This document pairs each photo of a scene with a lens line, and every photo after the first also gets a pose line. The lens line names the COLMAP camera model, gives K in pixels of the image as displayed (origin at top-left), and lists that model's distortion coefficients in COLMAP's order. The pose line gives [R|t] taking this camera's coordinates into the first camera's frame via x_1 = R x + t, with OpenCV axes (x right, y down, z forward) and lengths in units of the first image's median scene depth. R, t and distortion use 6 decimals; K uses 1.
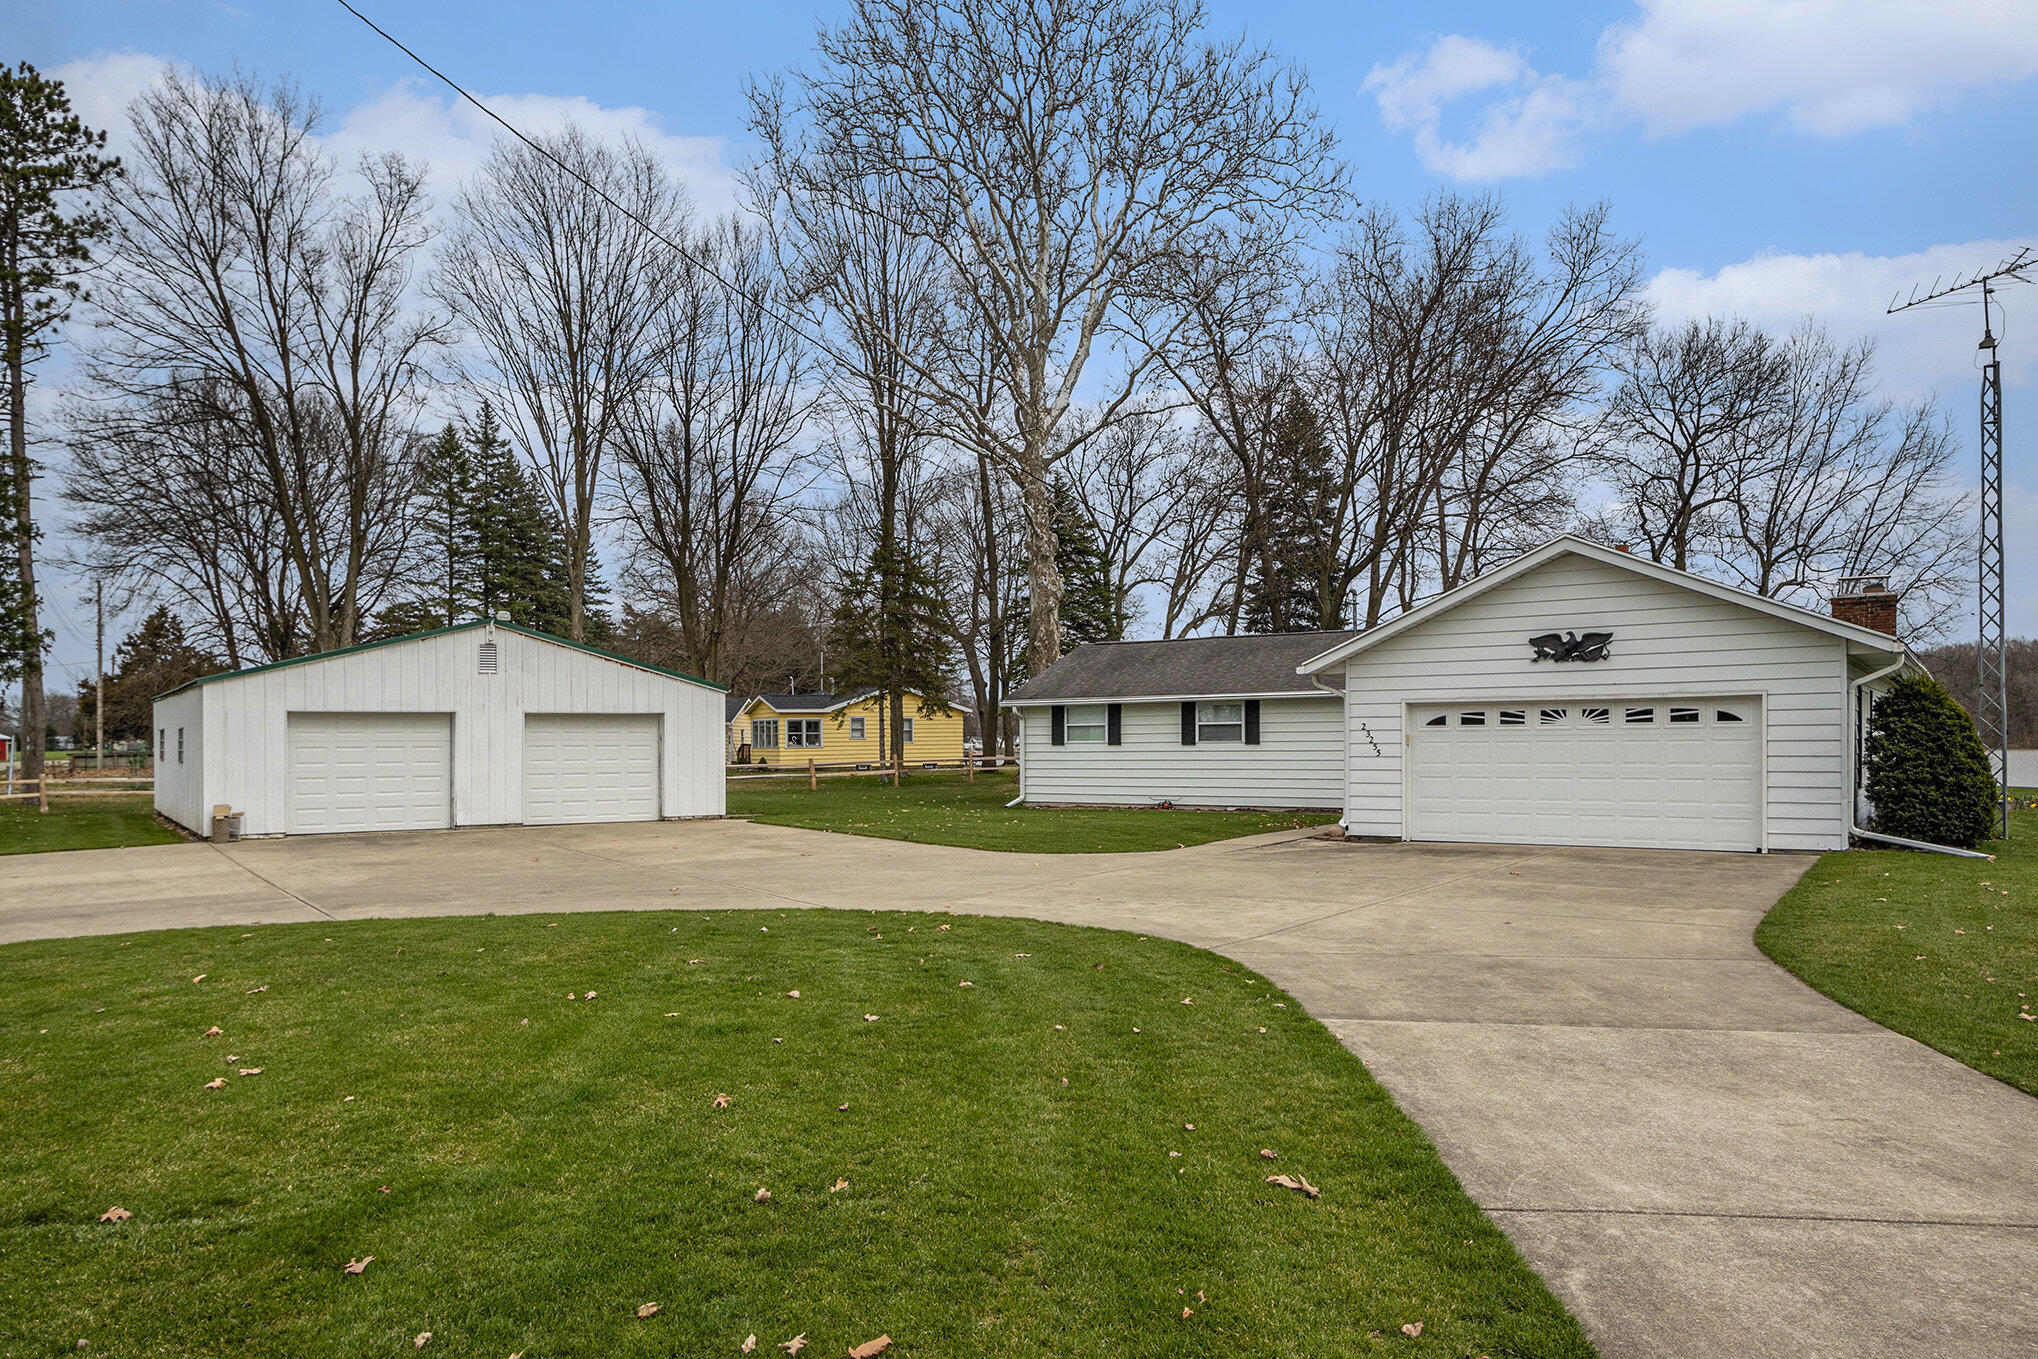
lens RADIAL K [[1378.1, 0, 1069.1], [0, 1378.1, 747.7], [0, 0, 1]] dist [0.007208, 0.002980]
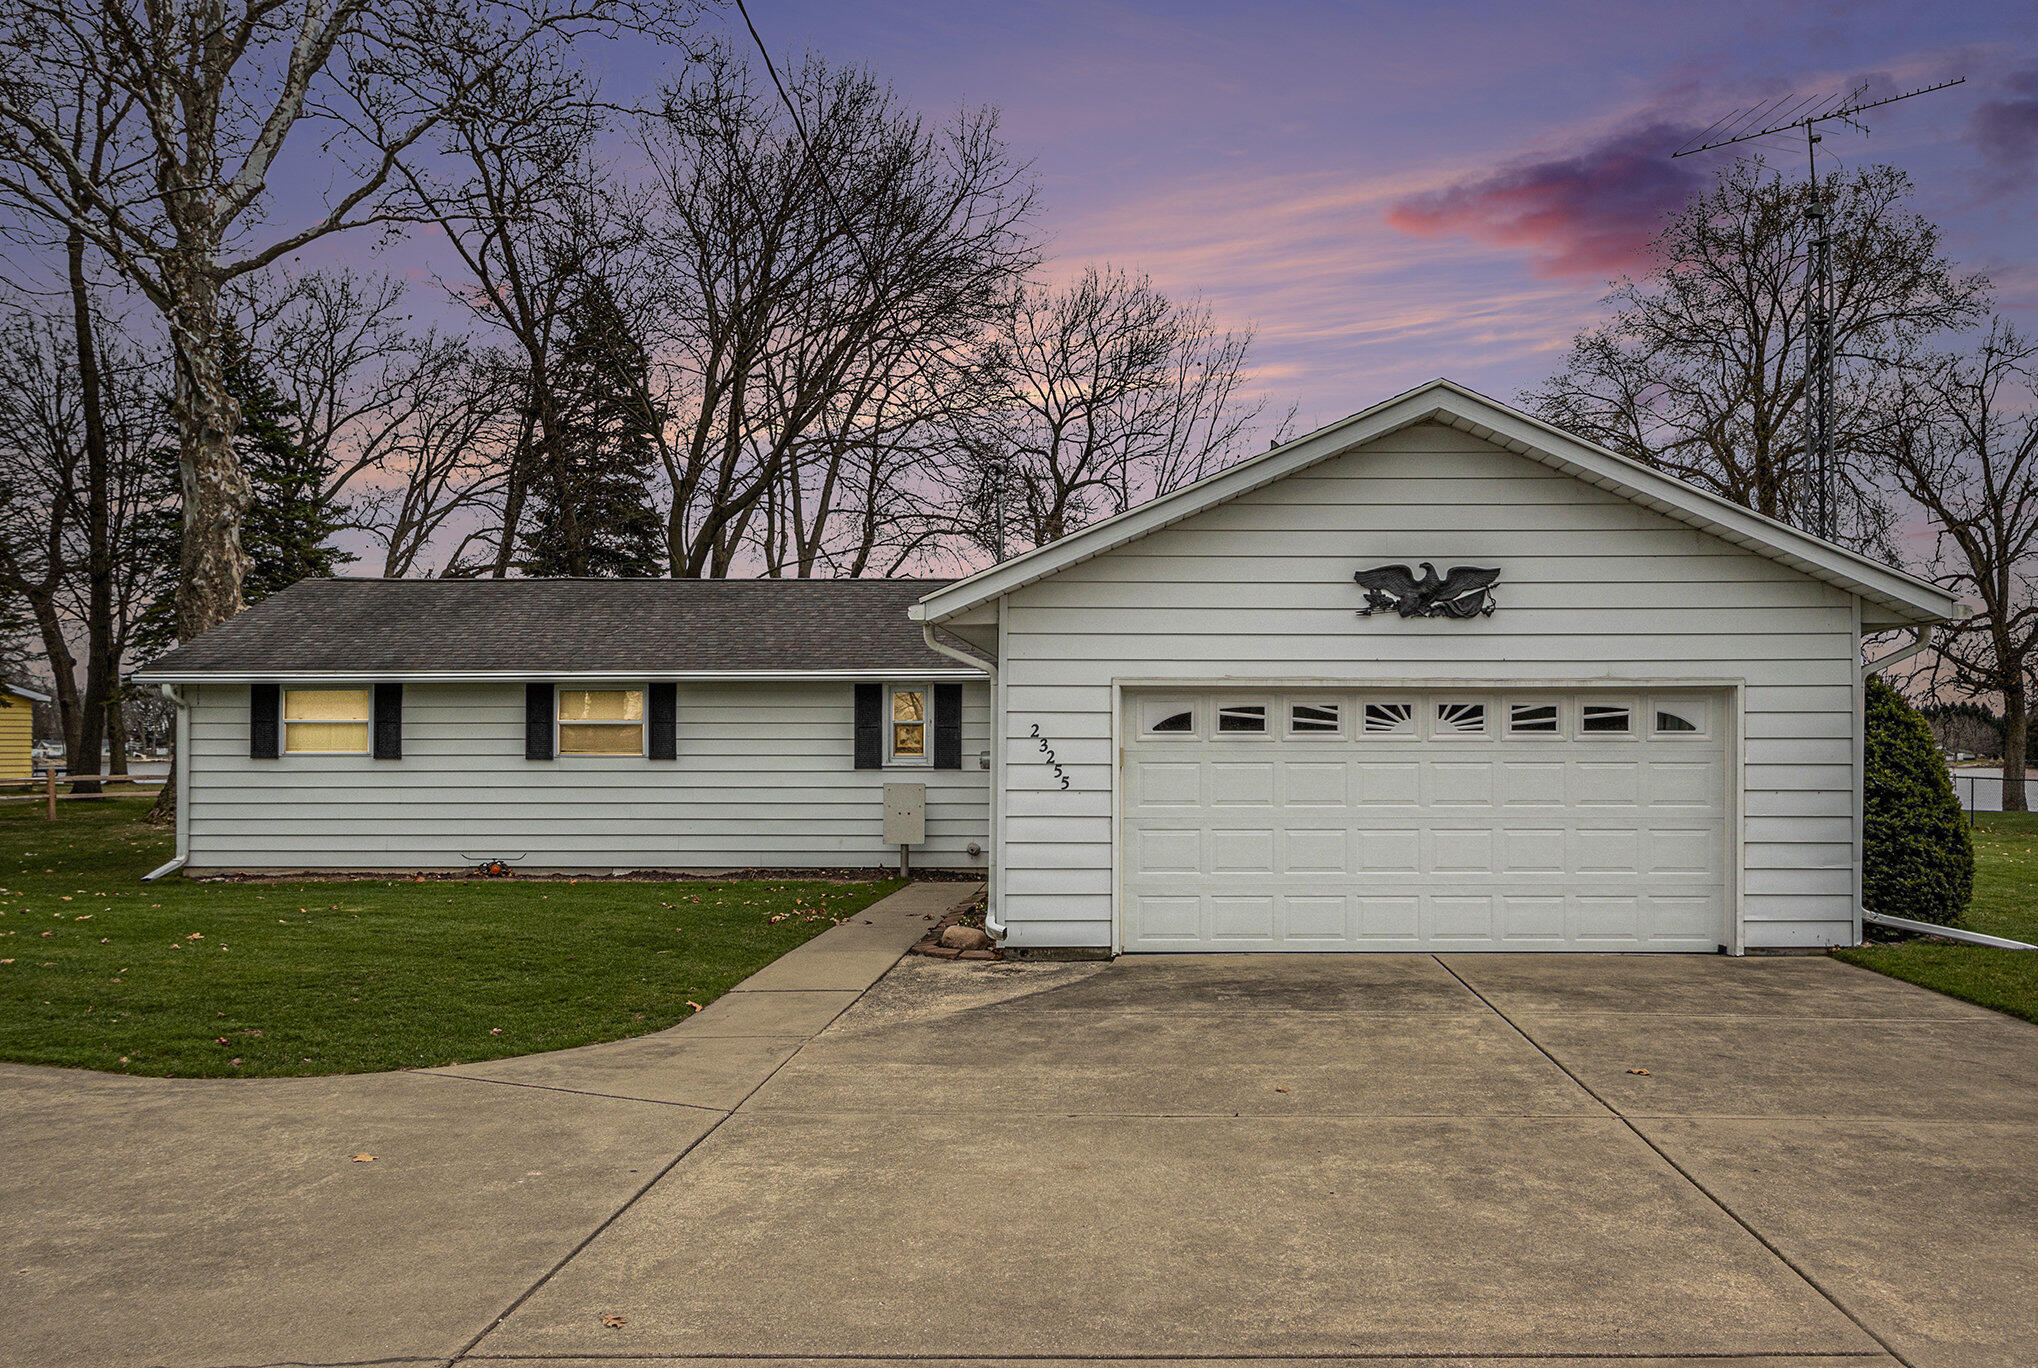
lens RADIAL K [[1483.1, 0, 1123.8], [0, 1483.1, 741.2], [0, 0, 1]] dist [-0.000984, 0.000397]
pose [[0.847140, 0.010738, 0.531262, -0.022995], [-0.004984, 0.999912, -0.012262, -0.002474], [-0.531347, 0.007740, 0.847119, 0.256786]]
